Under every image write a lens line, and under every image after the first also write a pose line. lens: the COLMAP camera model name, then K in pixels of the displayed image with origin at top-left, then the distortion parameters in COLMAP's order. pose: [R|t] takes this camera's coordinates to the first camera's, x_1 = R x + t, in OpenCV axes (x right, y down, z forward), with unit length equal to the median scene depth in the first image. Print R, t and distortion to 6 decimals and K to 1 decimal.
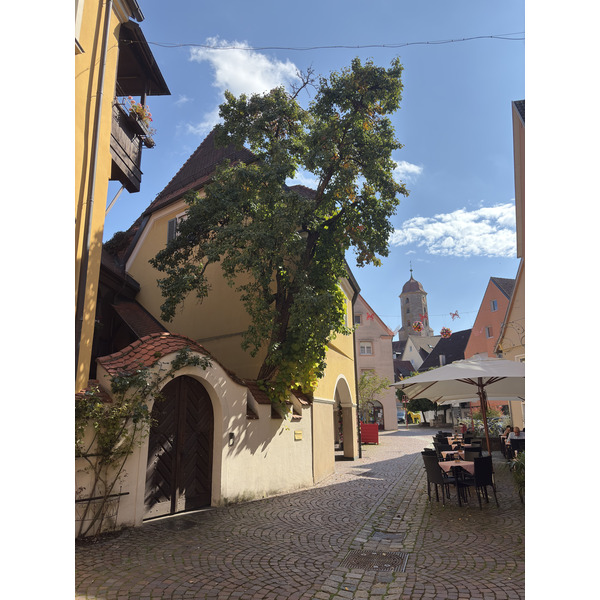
lens RADIAL K [[444.8, 0, 299.5], [0, 444.8, 306.6], [0, 0, 1]] dist [-0.001568, -0.005747]
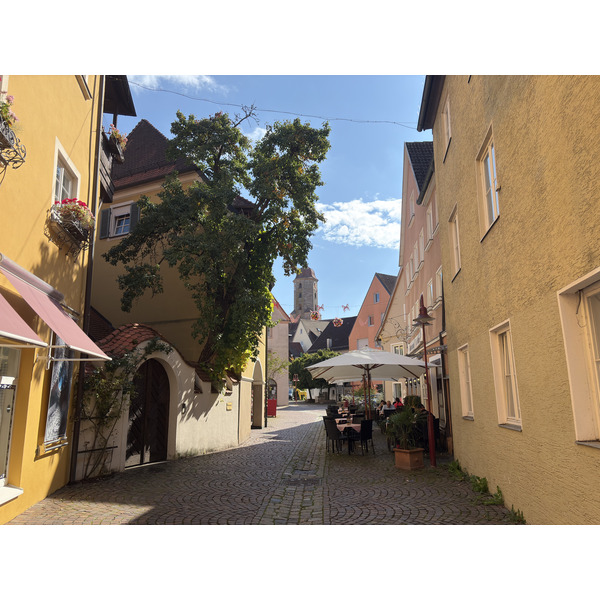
lens RADIAL K [[444.8, 0, 299.5], [0, 444.8, 306.6], [0, 0, 1]] dist [-0.001568, -0.005747]
pose [[0.970560, 0.054496, 0.234613, -0.120524], [-0.065857, 0.996992, 0.040859, -0.056073], [-0.231681, -0.055107, 0.971230, -0.250104]]
